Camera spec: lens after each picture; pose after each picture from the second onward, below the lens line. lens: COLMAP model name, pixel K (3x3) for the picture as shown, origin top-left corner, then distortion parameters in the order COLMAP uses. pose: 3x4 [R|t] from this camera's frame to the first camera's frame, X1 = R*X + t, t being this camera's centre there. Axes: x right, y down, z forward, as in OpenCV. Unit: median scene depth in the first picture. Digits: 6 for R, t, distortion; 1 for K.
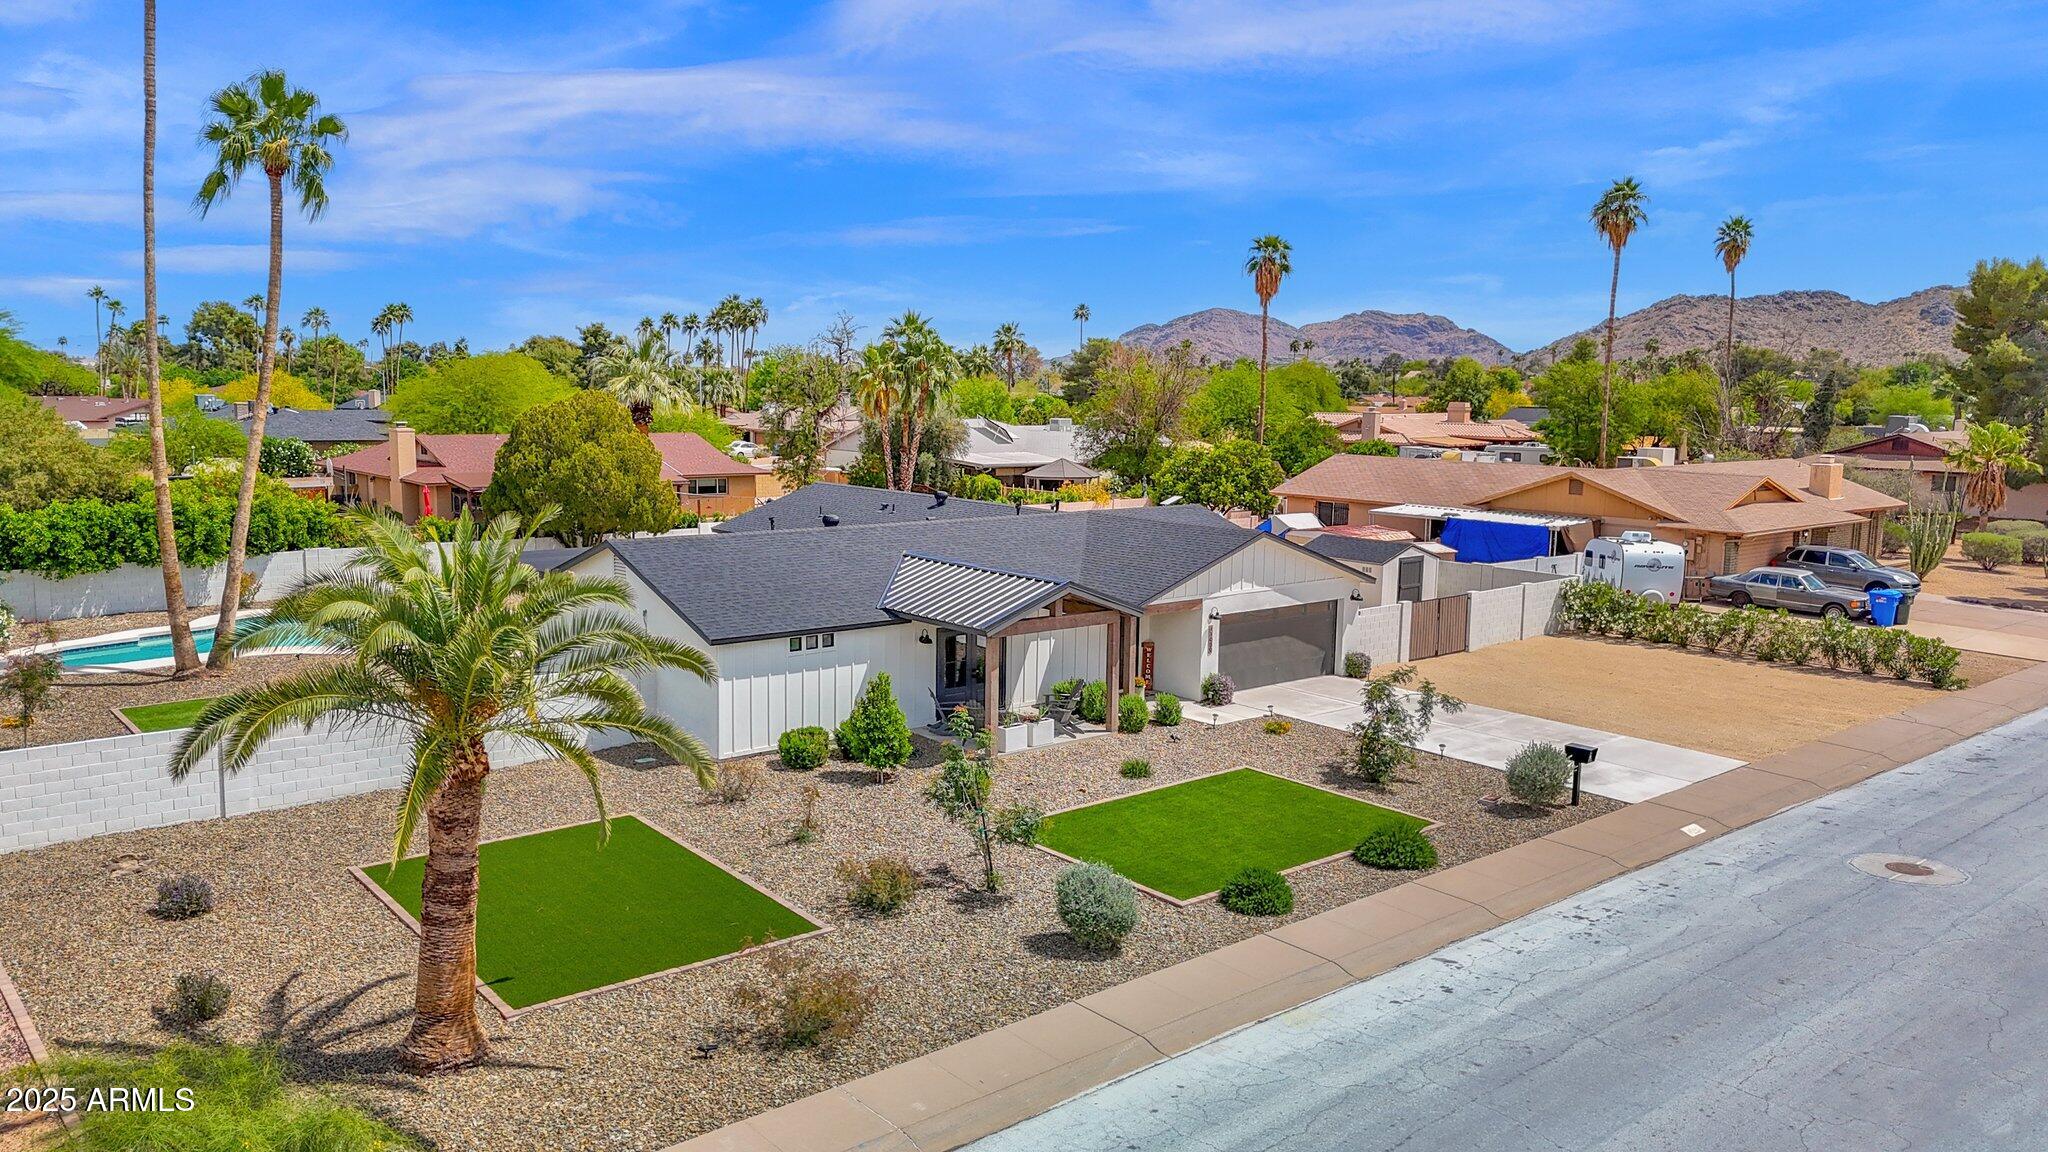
lens RADIAL K [[1476.6, 0, 1024.0], [0, 1476.6, 576.0], [0, 0, 1]] dist [0.083373, -0.098557]
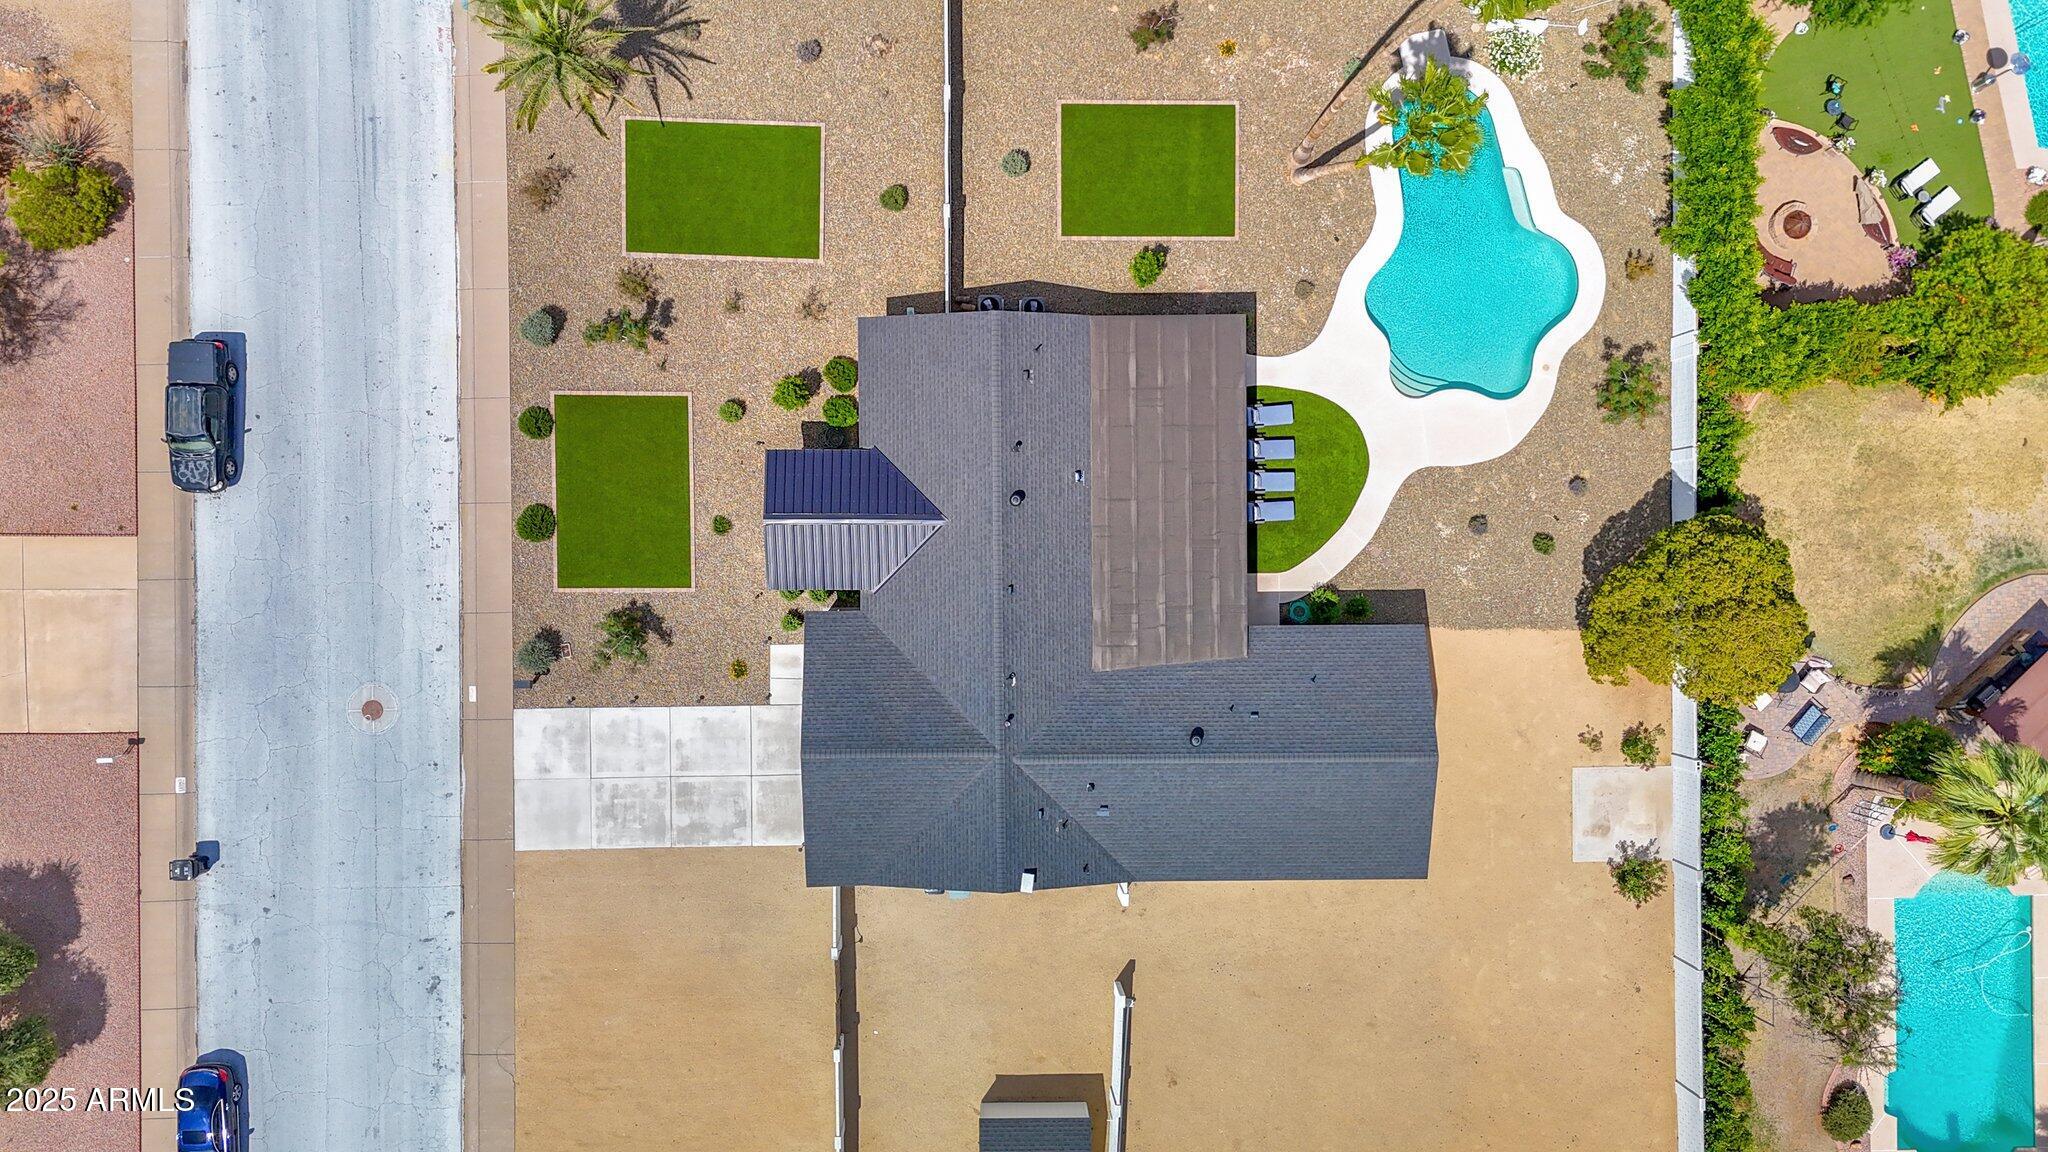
lens RADIAL K [[1476.6, 0, 1024.0], [0, 1476.6, 576.0], [0, 0, 1]] dist [0.083373, -0.098557]
pose [[-0.638893, 0.769142, -0.015401, -0.063084], [-0.148890, -0.103985, 0.983371, -1.331482], [0.754750, 0.630562, 0.180952, 0.816861]]
